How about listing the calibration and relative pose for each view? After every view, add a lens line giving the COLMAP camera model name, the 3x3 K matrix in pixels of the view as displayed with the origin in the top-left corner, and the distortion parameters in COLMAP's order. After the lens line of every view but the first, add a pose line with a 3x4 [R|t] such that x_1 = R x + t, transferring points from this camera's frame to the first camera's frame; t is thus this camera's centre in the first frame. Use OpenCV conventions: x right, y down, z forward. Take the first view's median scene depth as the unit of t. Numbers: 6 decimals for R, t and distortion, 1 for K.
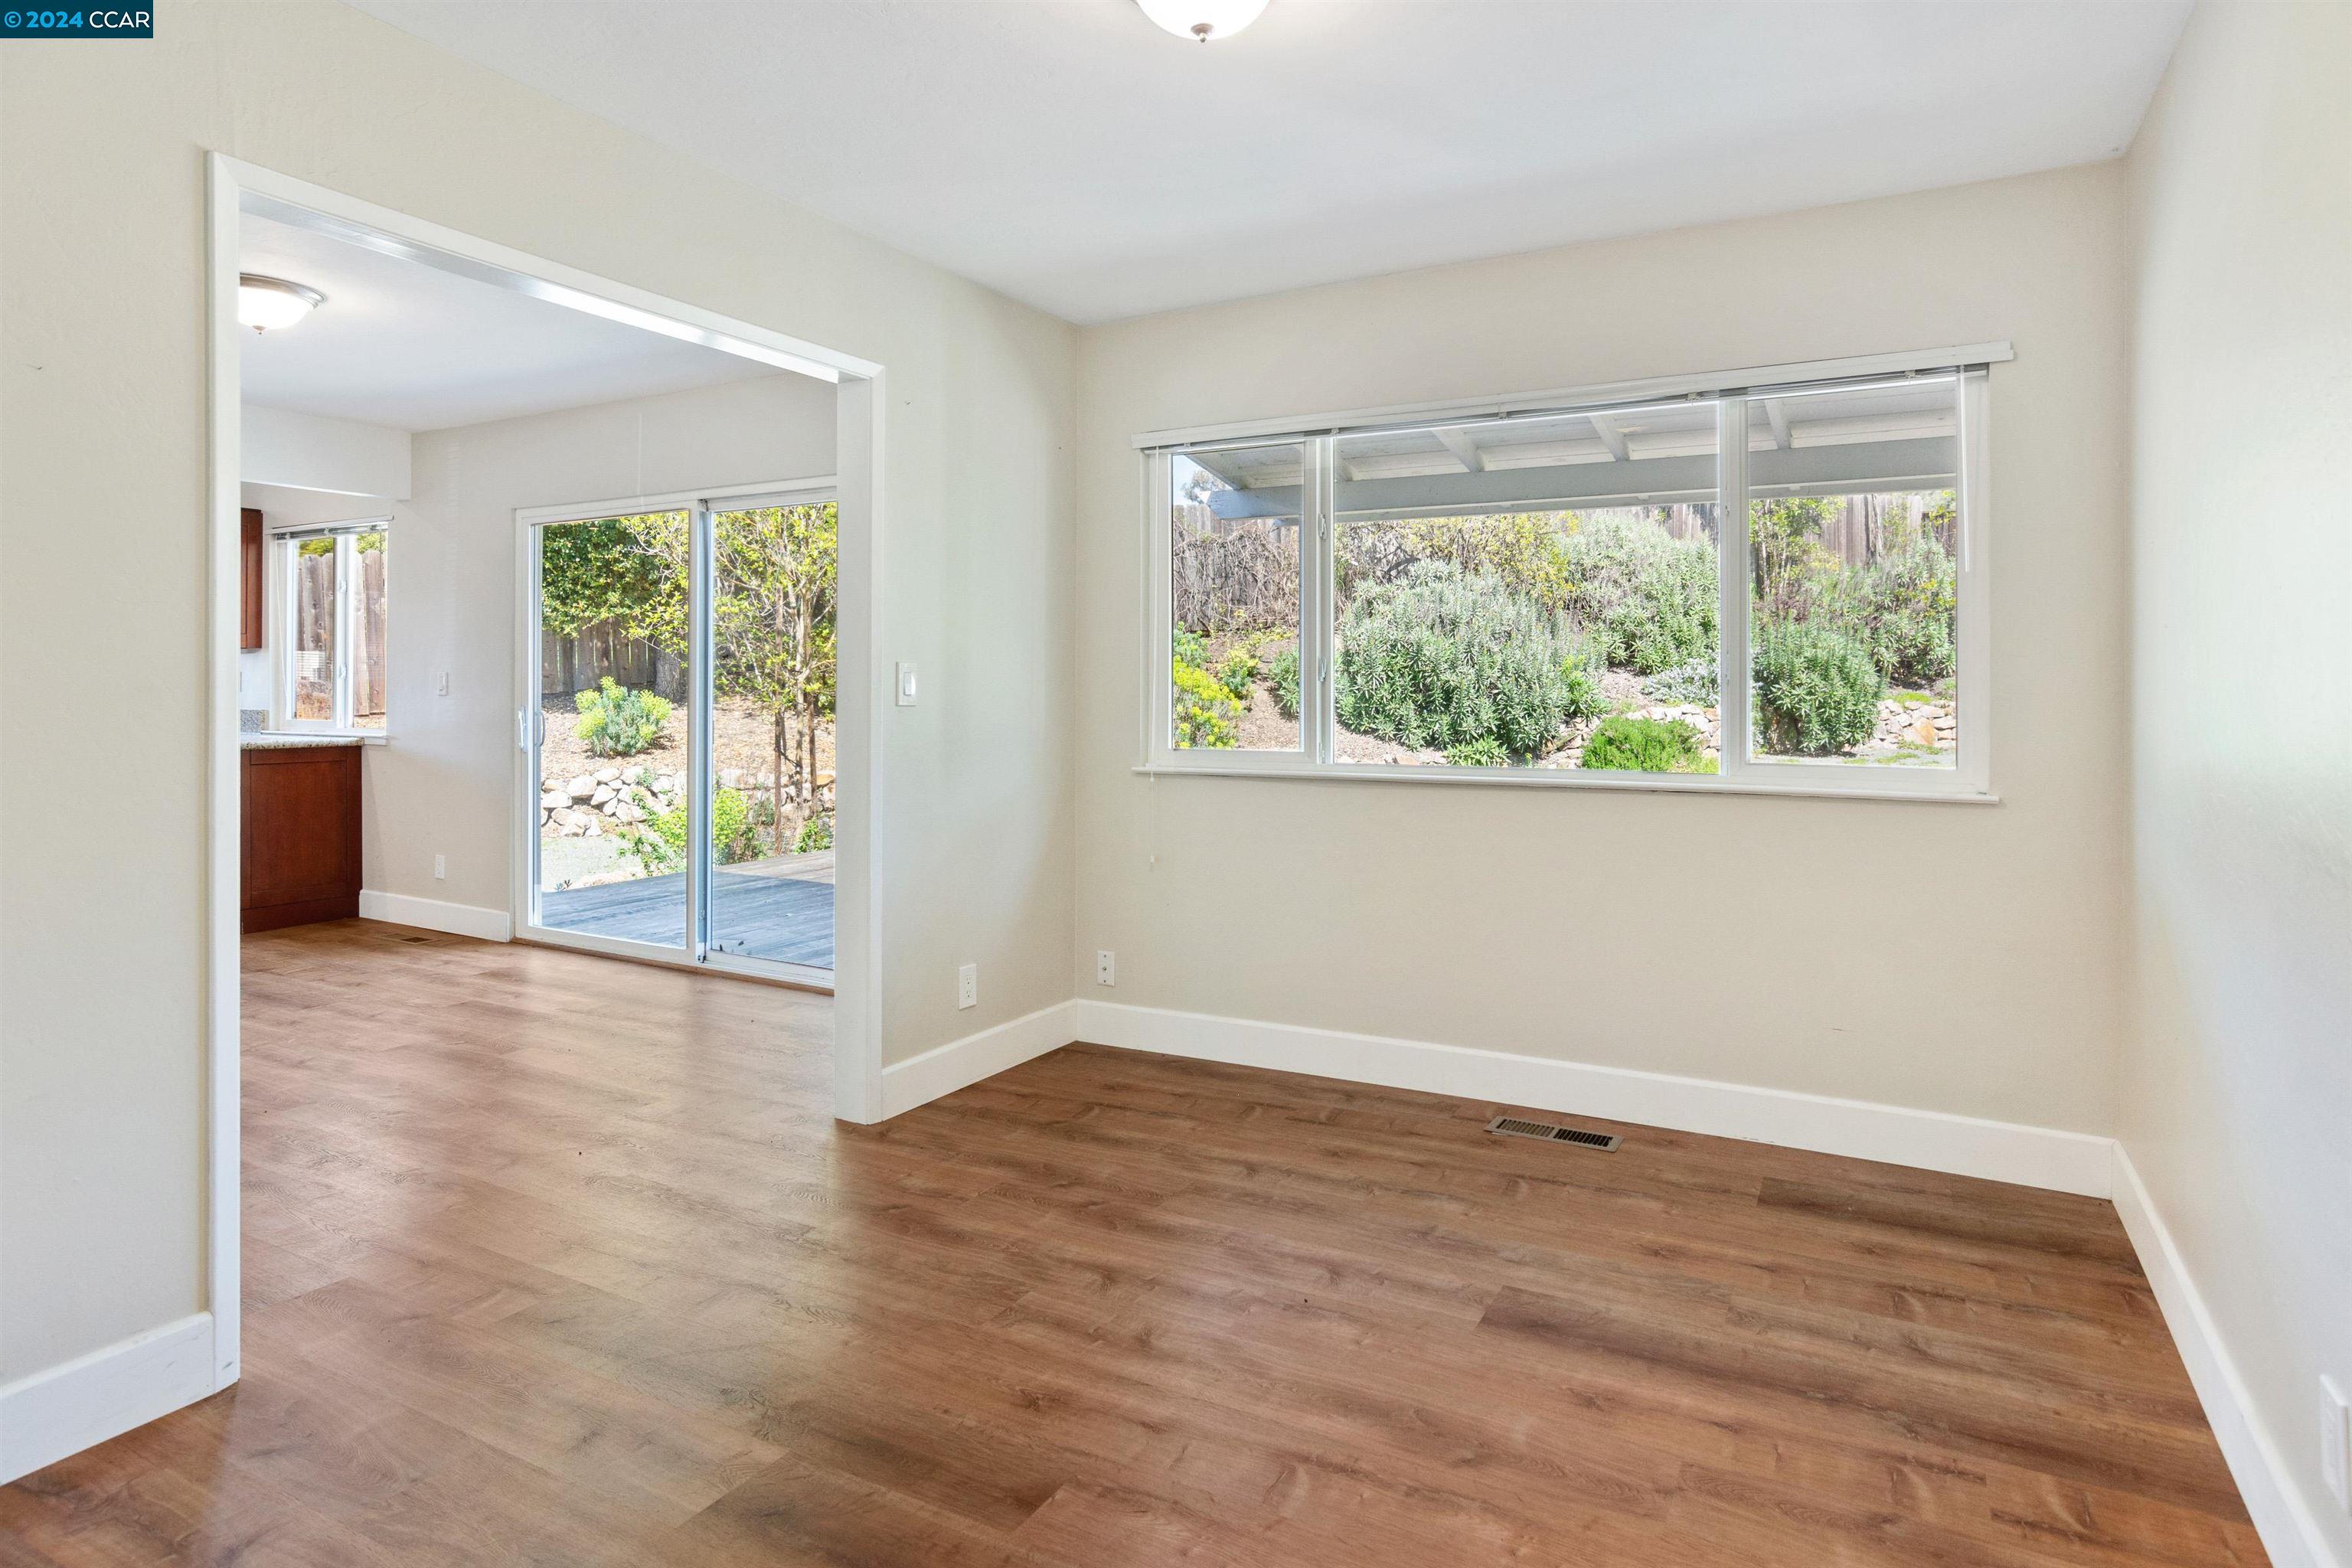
lens RADIAL K [[1310.6, 0, 1179.9], [0, 1310.6, 690.0], [0, 0, 1]] dist [-0.046718, 0.032693]
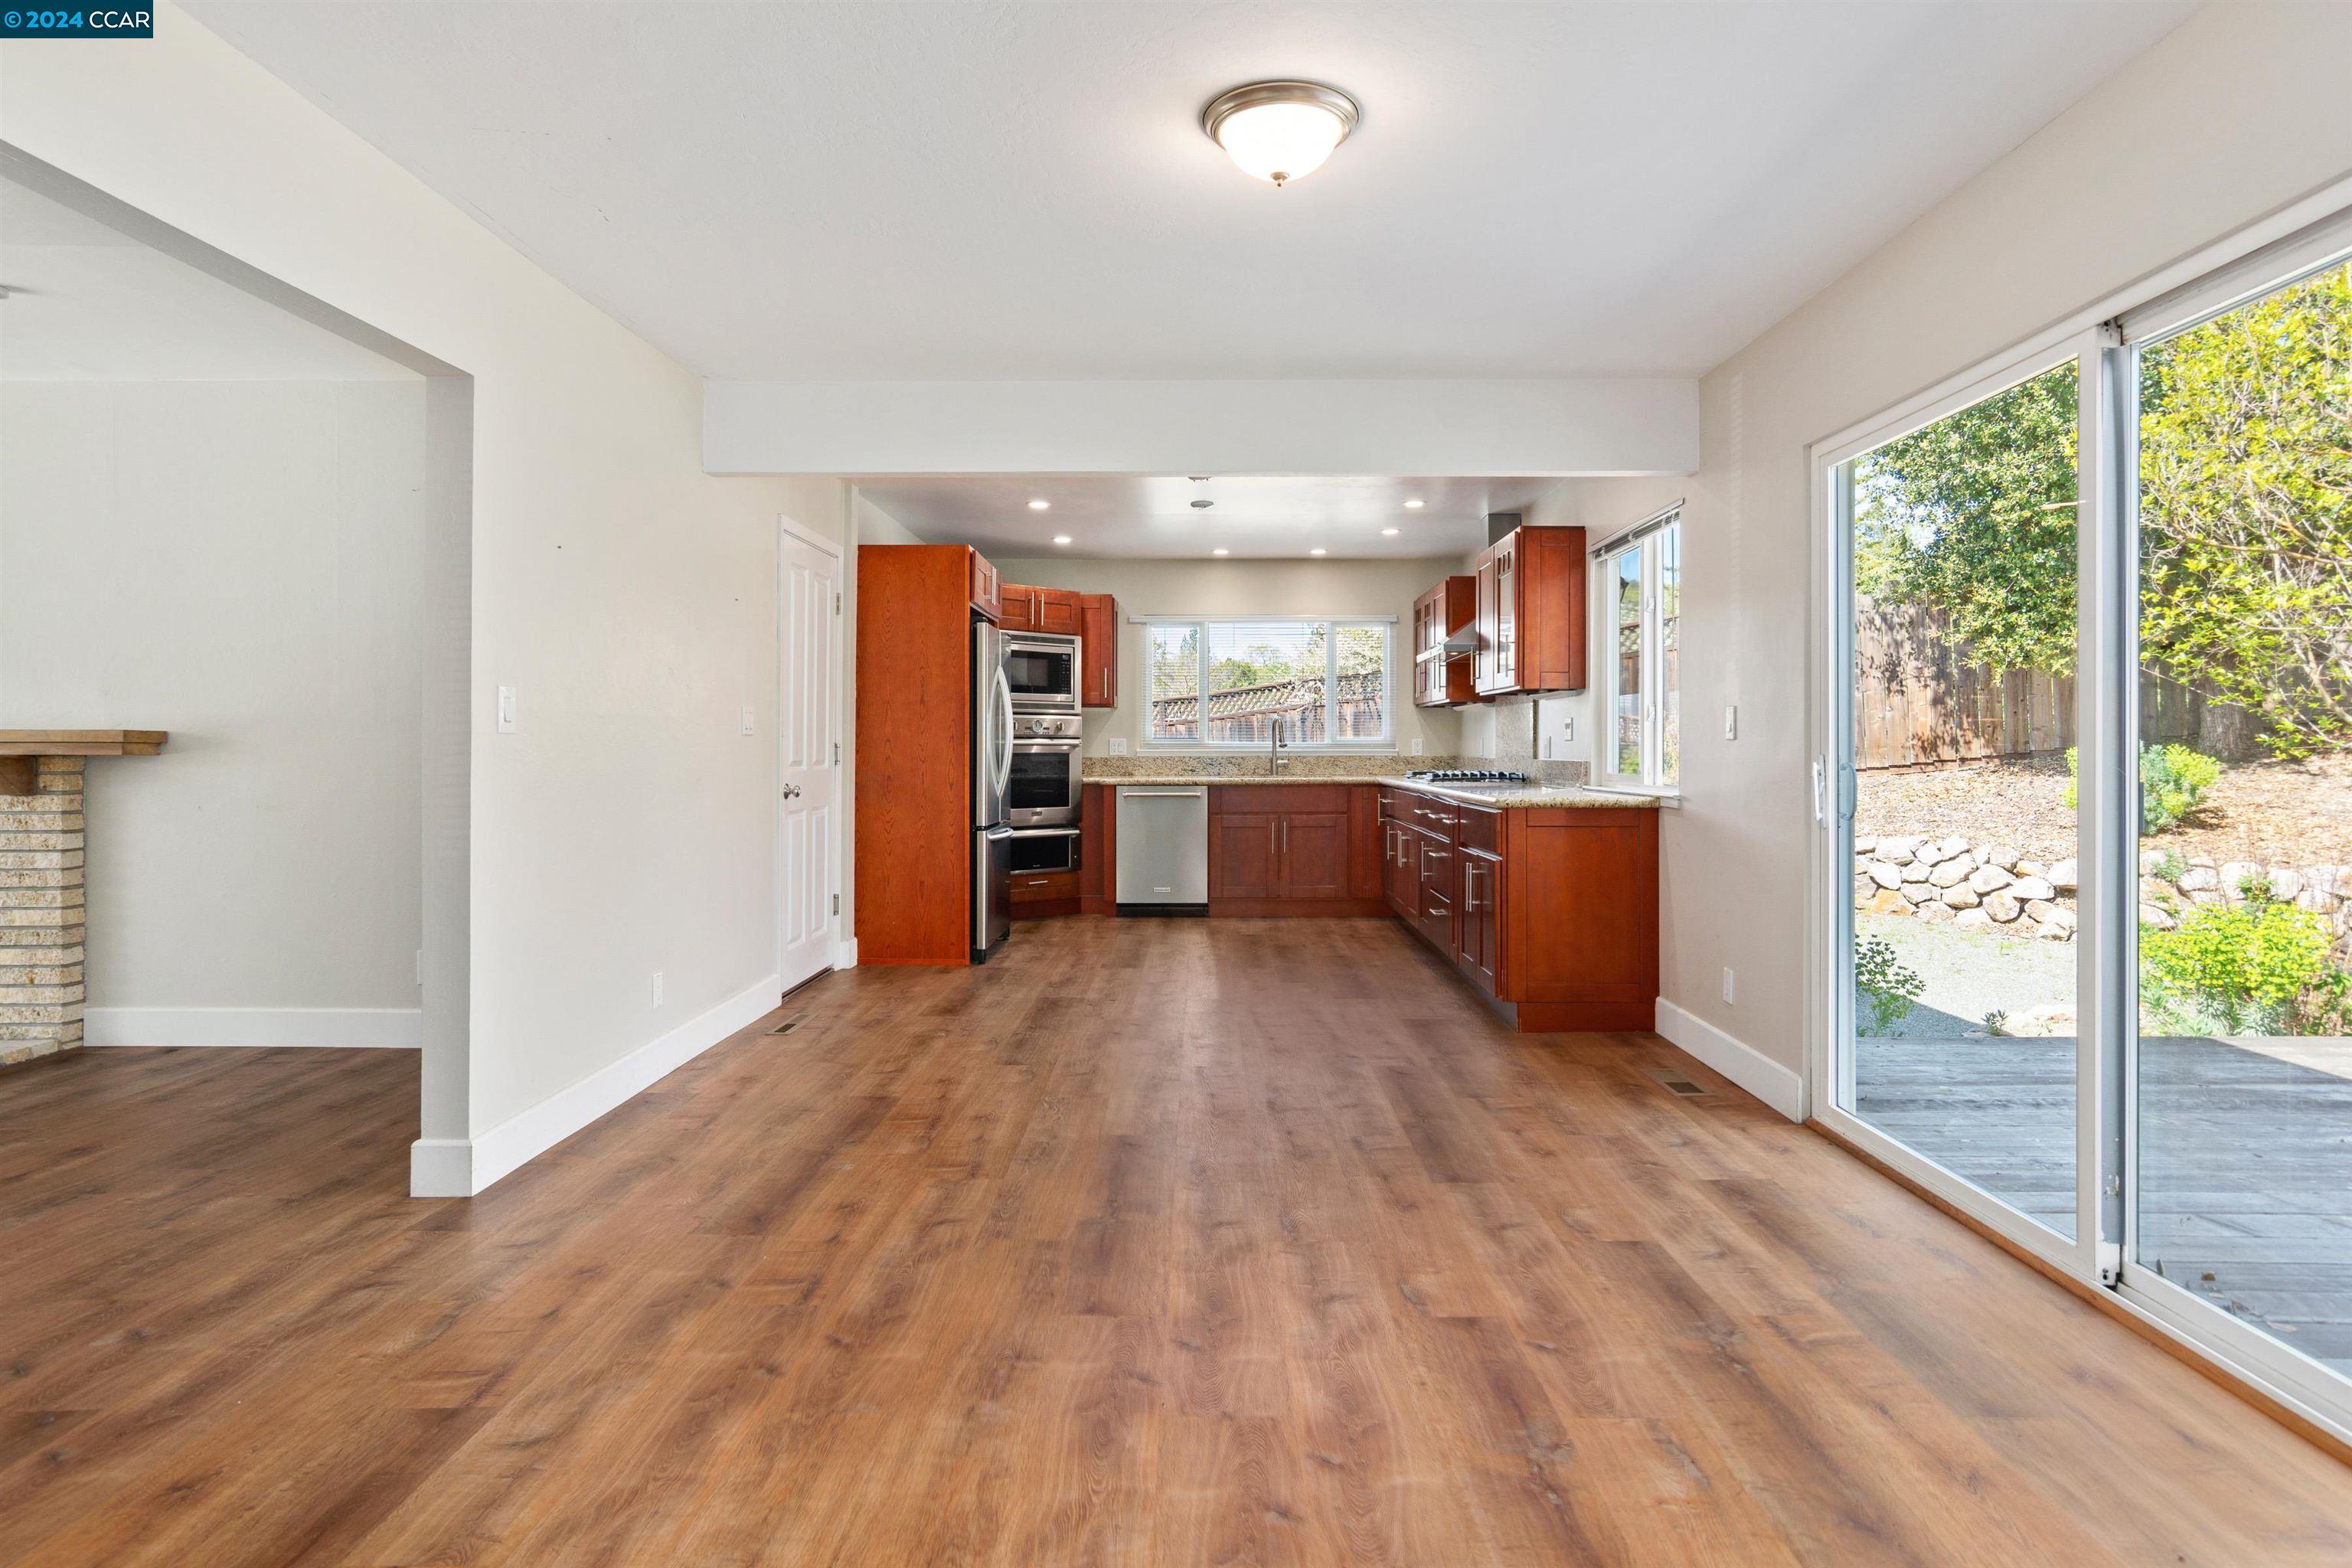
lens RADIAL K [[1306.5, 0, 1185.2], [0, 1306.5, 750.7], [0, 0, 1]] dist [-0.032773, 0.033939]
pose [[0.474785, -0.001349, -0.880101, -0.043463], [-0.000880, 0.999998, -0.002008, 0.005478], [0.880101, 0.001728, 0.474783, 0.188124]]
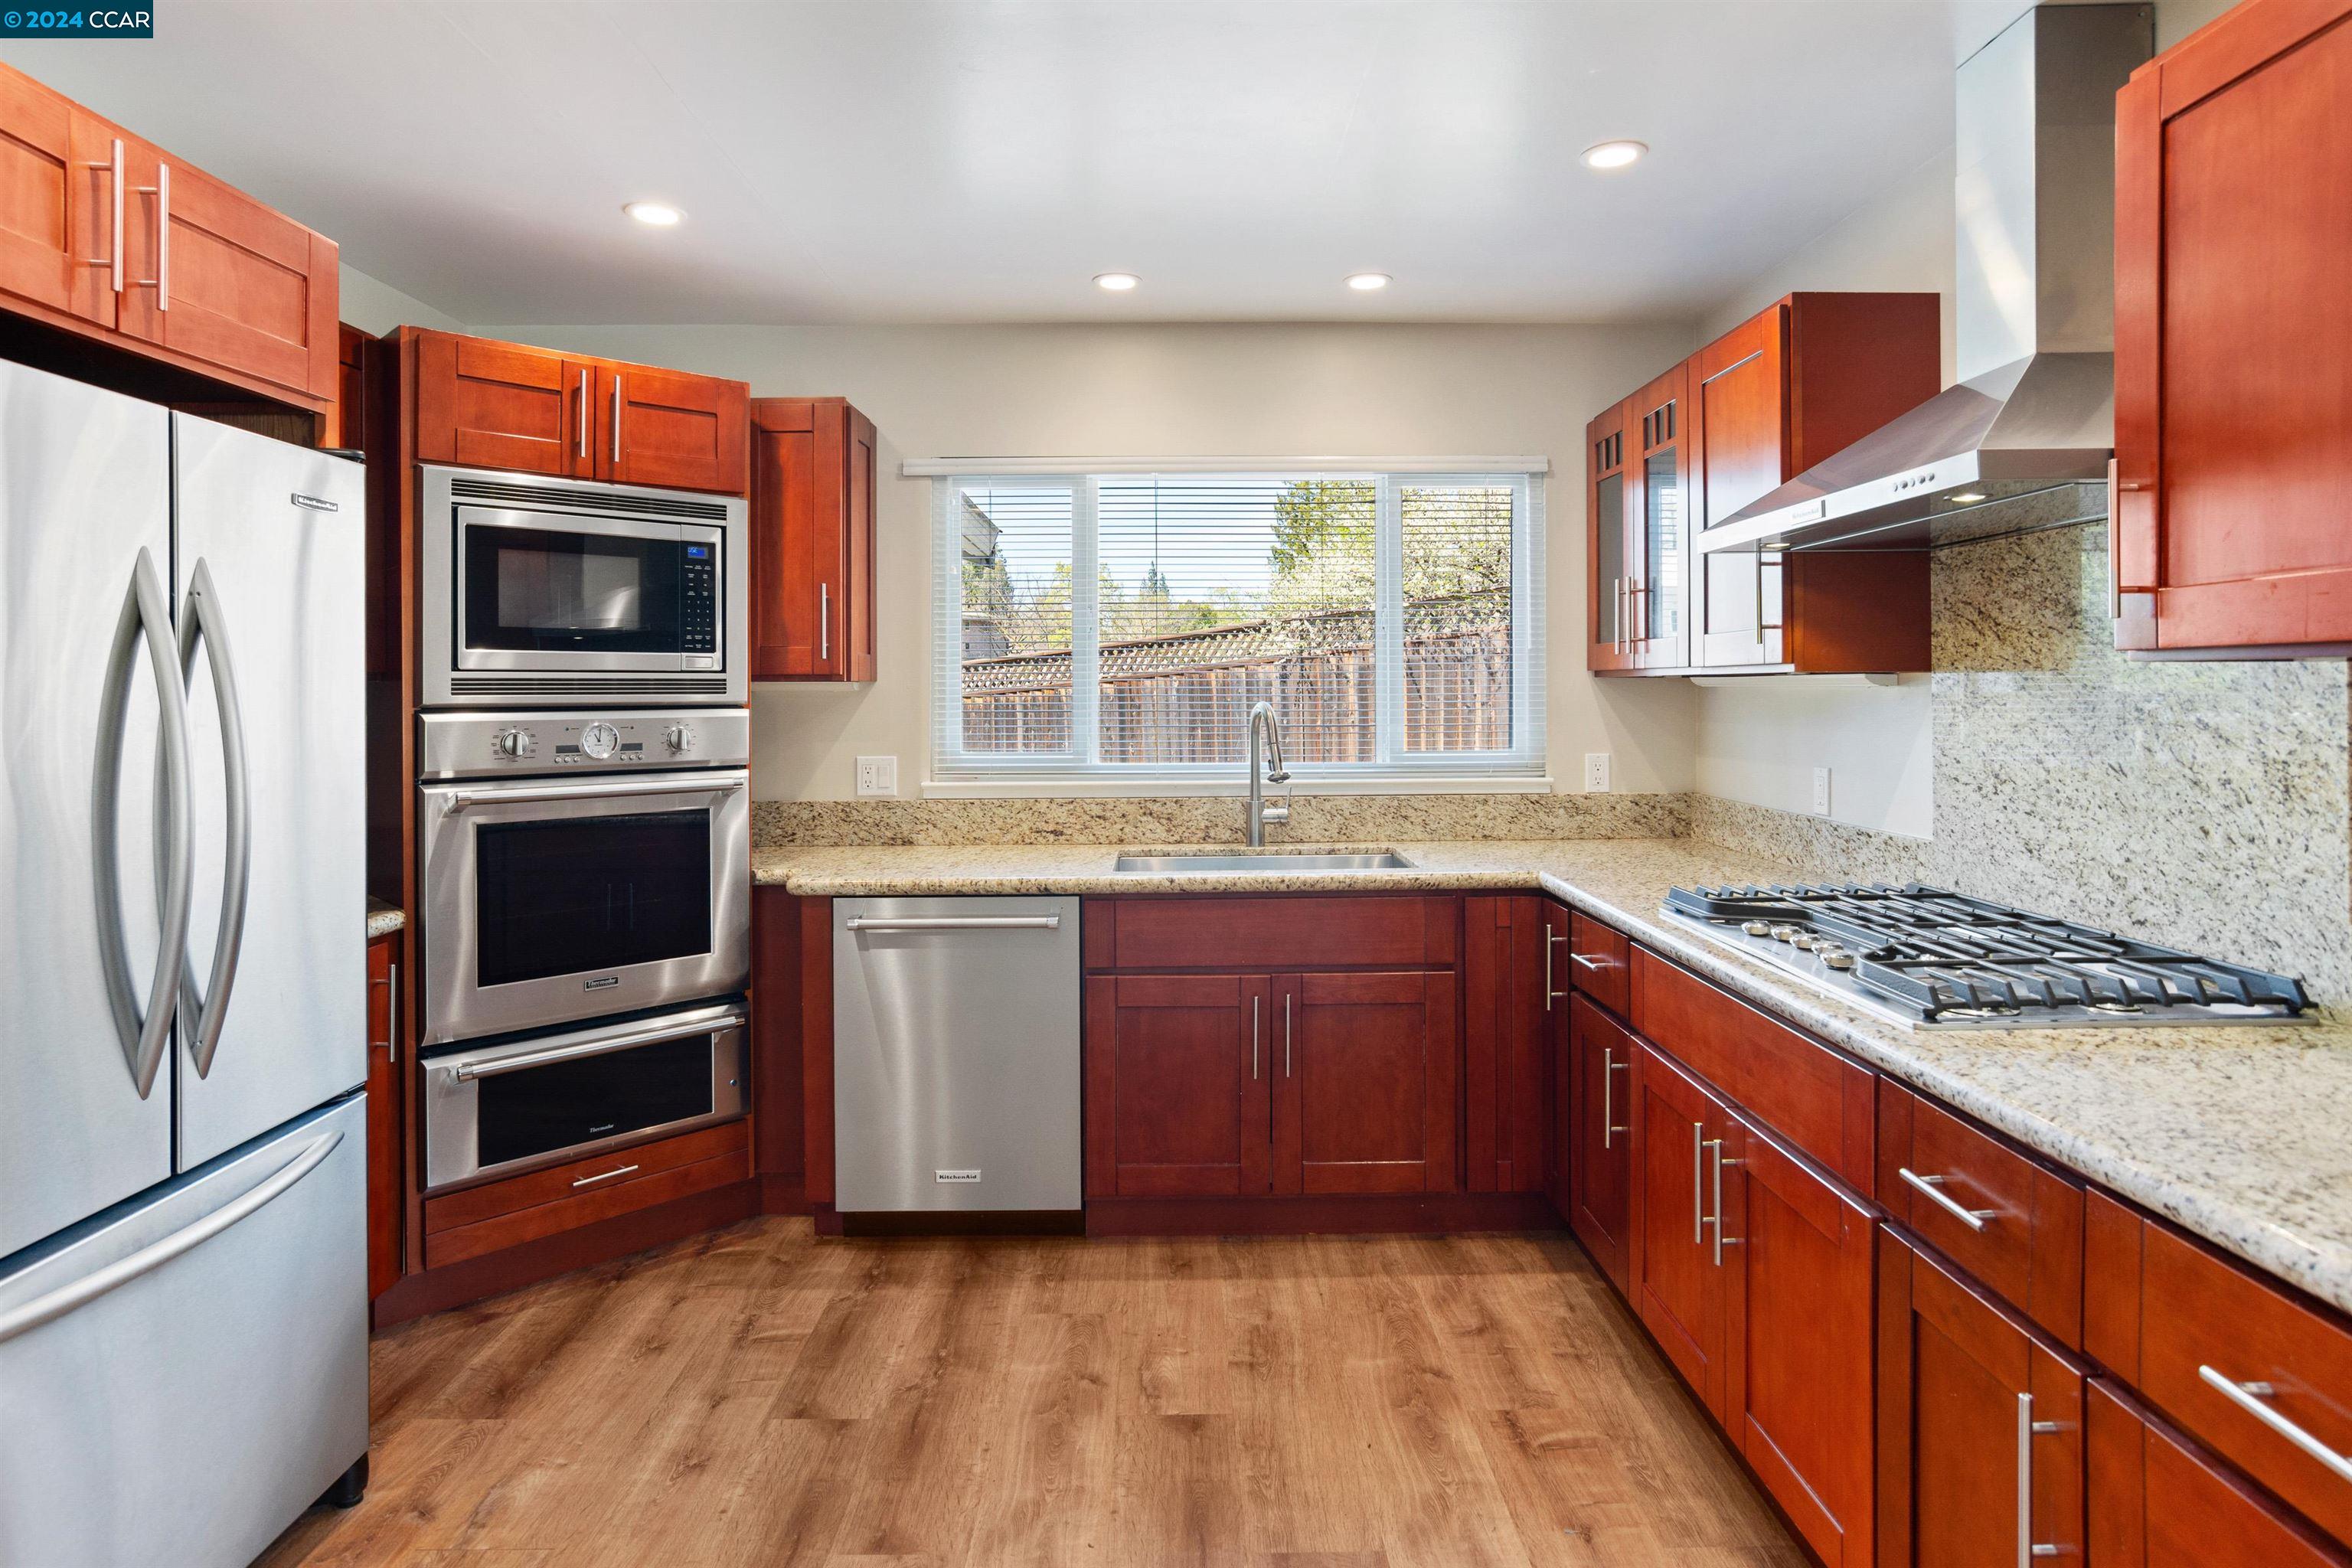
lens RADIAL K [[1310.6, 0, 1179.9], [0, 1310.6, 690.0], [0, 0, 1]] dist [-0.046718, 0.032693]
pose [[0.496863, -0.006032, -0.867808, -0.377073], [0.003618, 0.999982, -0.004879, -0.014570], [0.867822, -0.000715, 0.496875, 0.394038]]
